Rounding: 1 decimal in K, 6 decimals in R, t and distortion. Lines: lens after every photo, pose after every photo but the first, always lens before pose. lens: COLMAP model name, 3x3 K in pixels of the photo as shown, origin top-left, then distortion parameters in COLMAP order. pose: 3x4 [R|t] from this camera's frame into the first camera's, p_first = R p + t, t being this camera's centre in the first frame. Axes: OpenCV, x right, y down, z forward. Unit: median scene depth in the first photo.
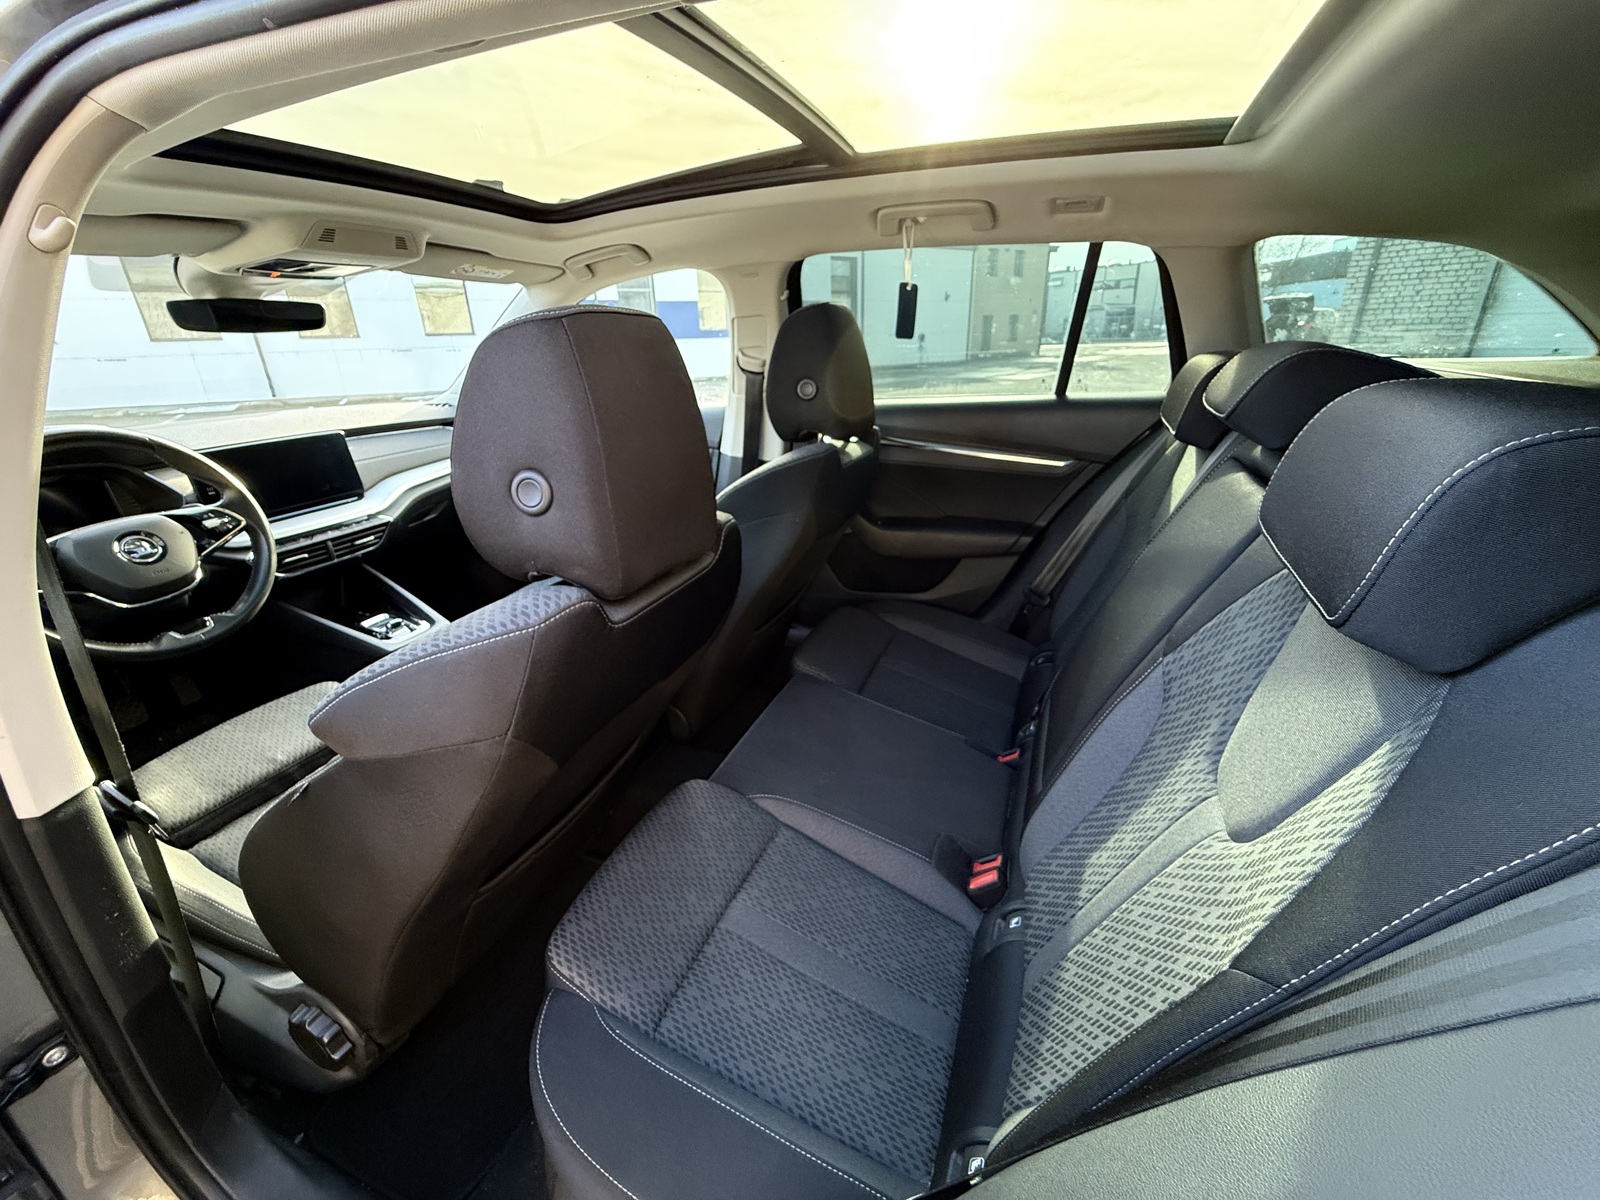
lens RADIAL K [[643.0, 0, 800.3], [0, 643.0, 598.9], [0, 0, 1]] dist [0.000088, -0.000006]
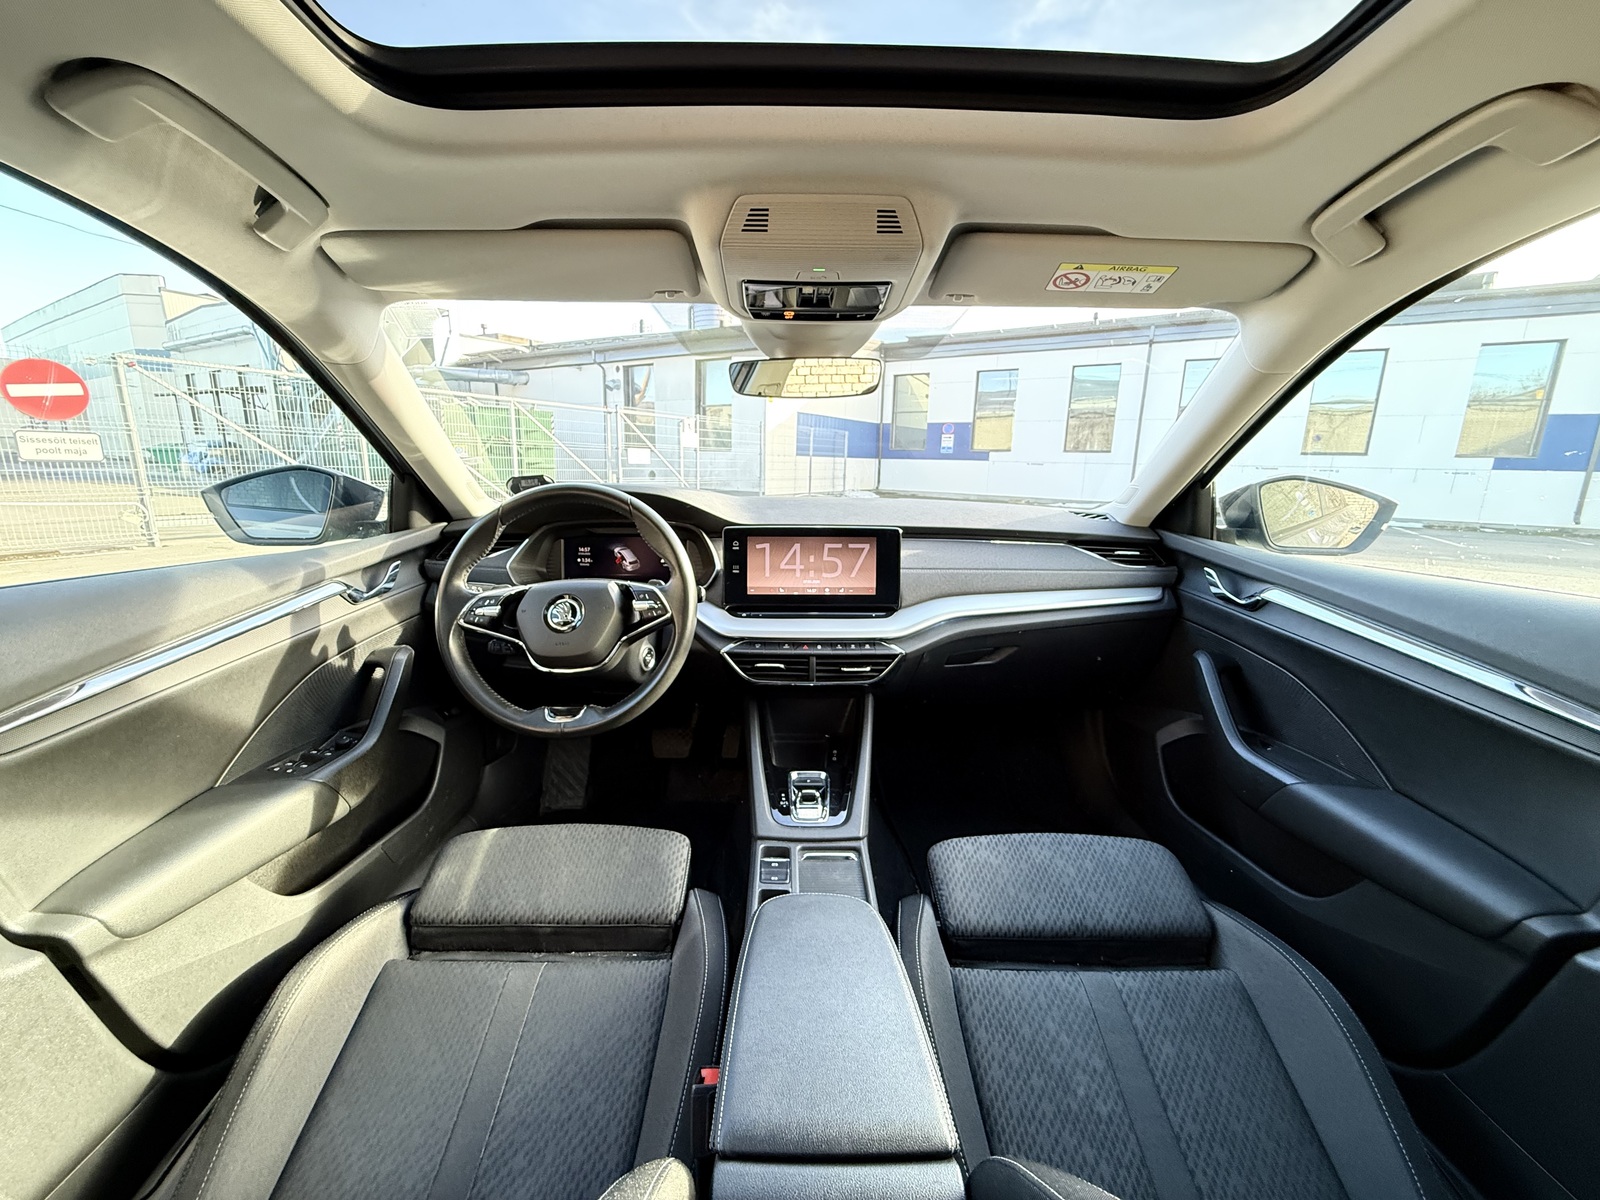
lens RADIAL K [[644.8, 0, 805.1], [0, 644.8, 598.9], [0, 0, 1]] dist [0.002557, 0.000141]
pose [[0.393024, 0.214197, -0.894232, -0.053051], [-0.367007, 0.928214, 0.061034, -0.196870], [0.843112, 0.304202, 0.443422, 0.615499]]
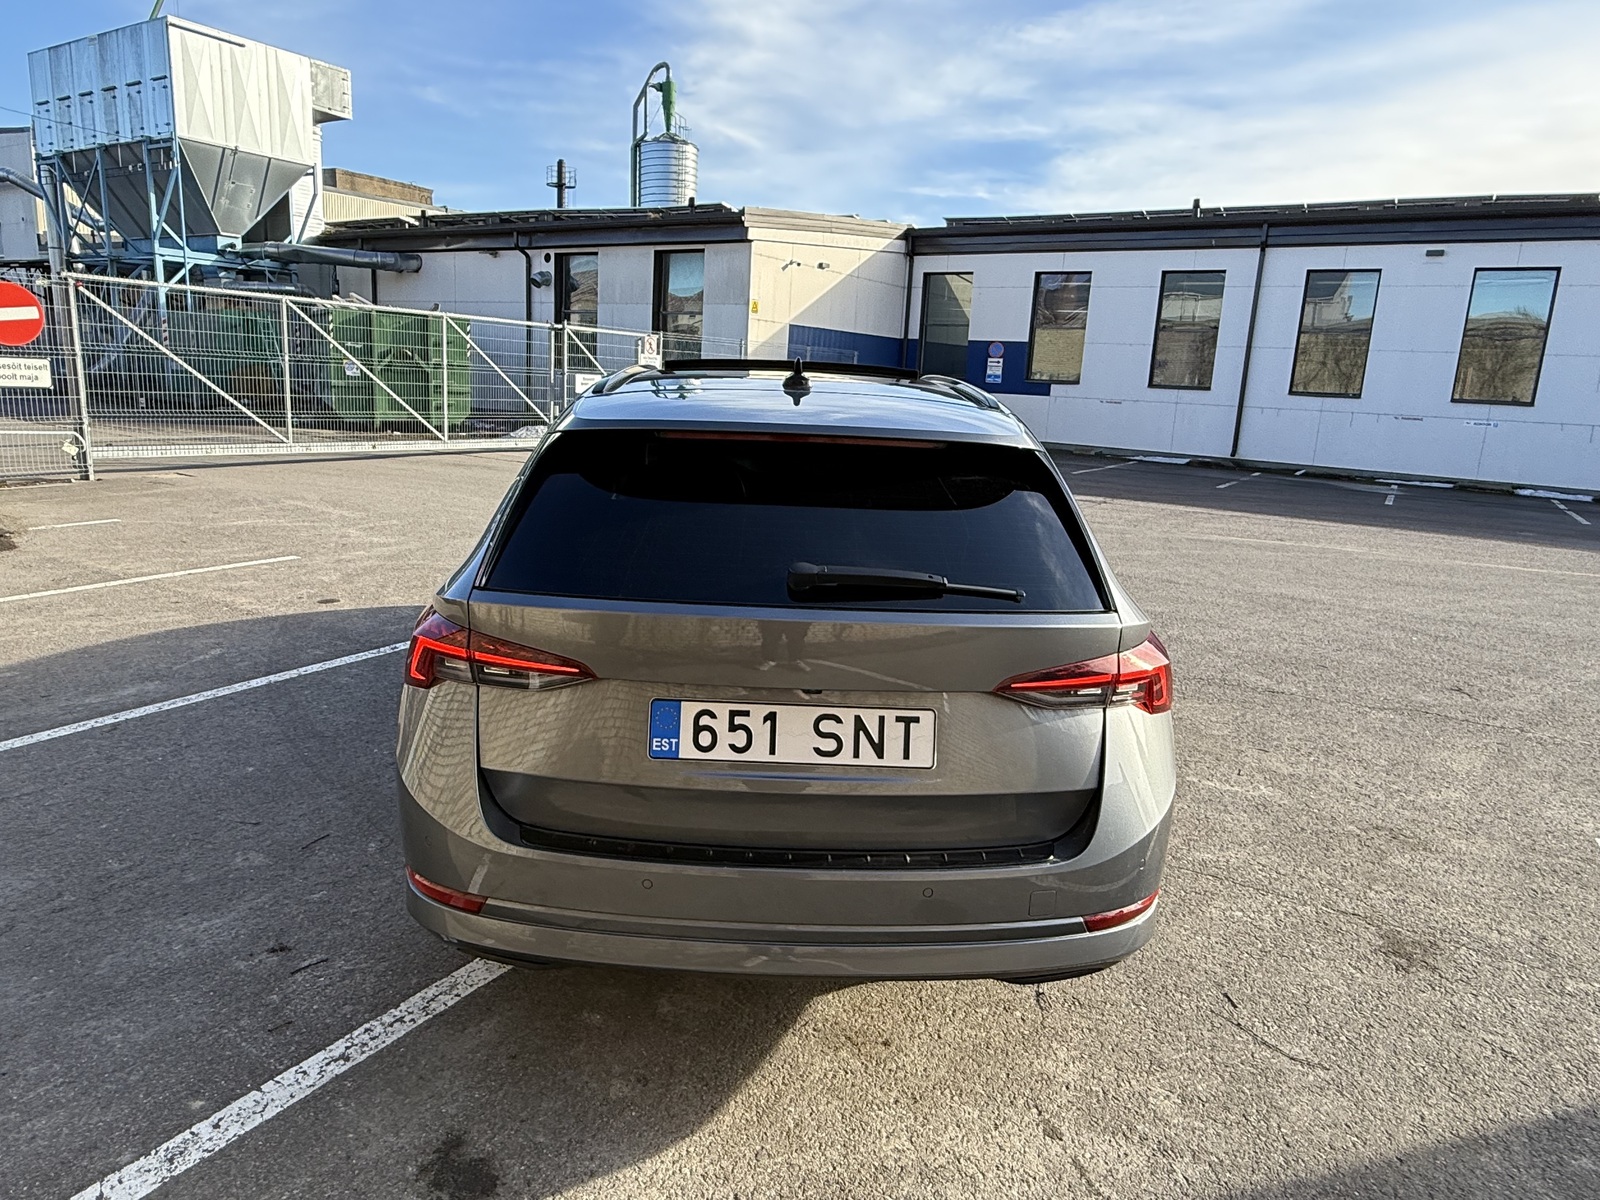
lens RADIAL K [[1026.1, 0, 799.4], [0, 1026.1, 601.4], [0, 0, 1]] dist [0.005186, -0.000513]
pose [[0.389010, 0.231099, -0.891776, 0.037486], [-0.392758, 0.917244, 0.066370, -0.193383], [0.833314, 0.324434, 0.447583, 0.578228]]
